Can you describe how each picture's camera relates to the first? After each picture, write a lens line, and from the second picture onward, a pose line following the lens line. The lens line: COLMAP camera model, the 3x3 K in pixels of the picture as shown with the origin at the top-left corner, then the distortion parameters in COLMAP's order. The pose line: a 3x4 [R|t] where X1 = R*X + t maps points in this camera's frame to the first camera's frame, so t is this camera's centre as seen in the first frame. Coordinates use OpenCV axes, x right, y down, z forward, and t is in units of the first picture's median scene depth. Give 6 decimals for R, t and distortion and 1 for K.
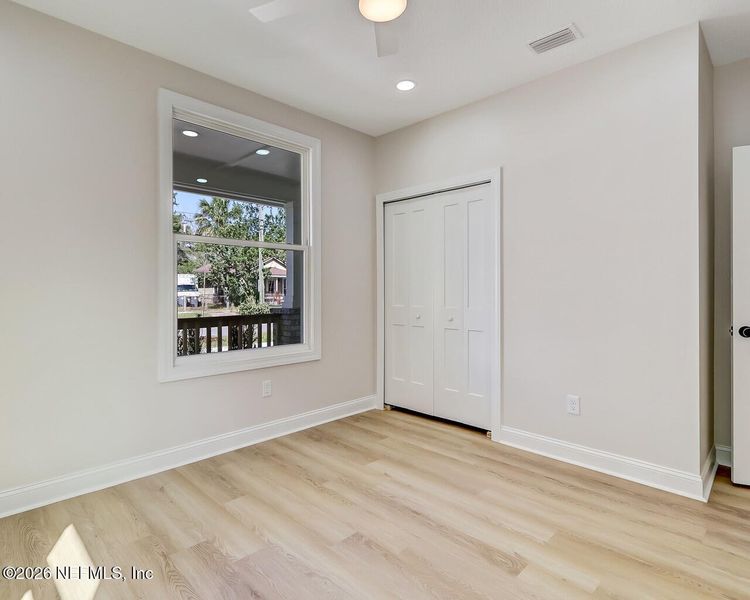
lens RADIAL K [[416.3, 0, 370.8], [0, 416.3, 294.0], [0, 0, 1]] dist [0.011470, 0.000544]
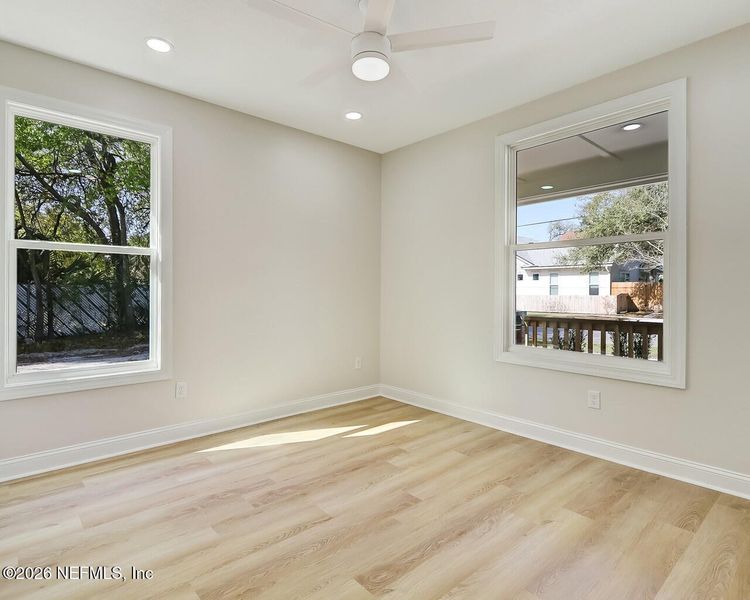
lens RADIAL K [[451.7, 0, 392.5], [0, 451.7, 299.1], [0, 0, 1]] dist [0.008010, 0.000537]
pose [[-0.065886, 0.022085, -0.997583, 0.894045], [-0.013366, 0.999646, 0.023013, -0.010678], [0.997738, 0.014850, -0.065568, 0.734315]]
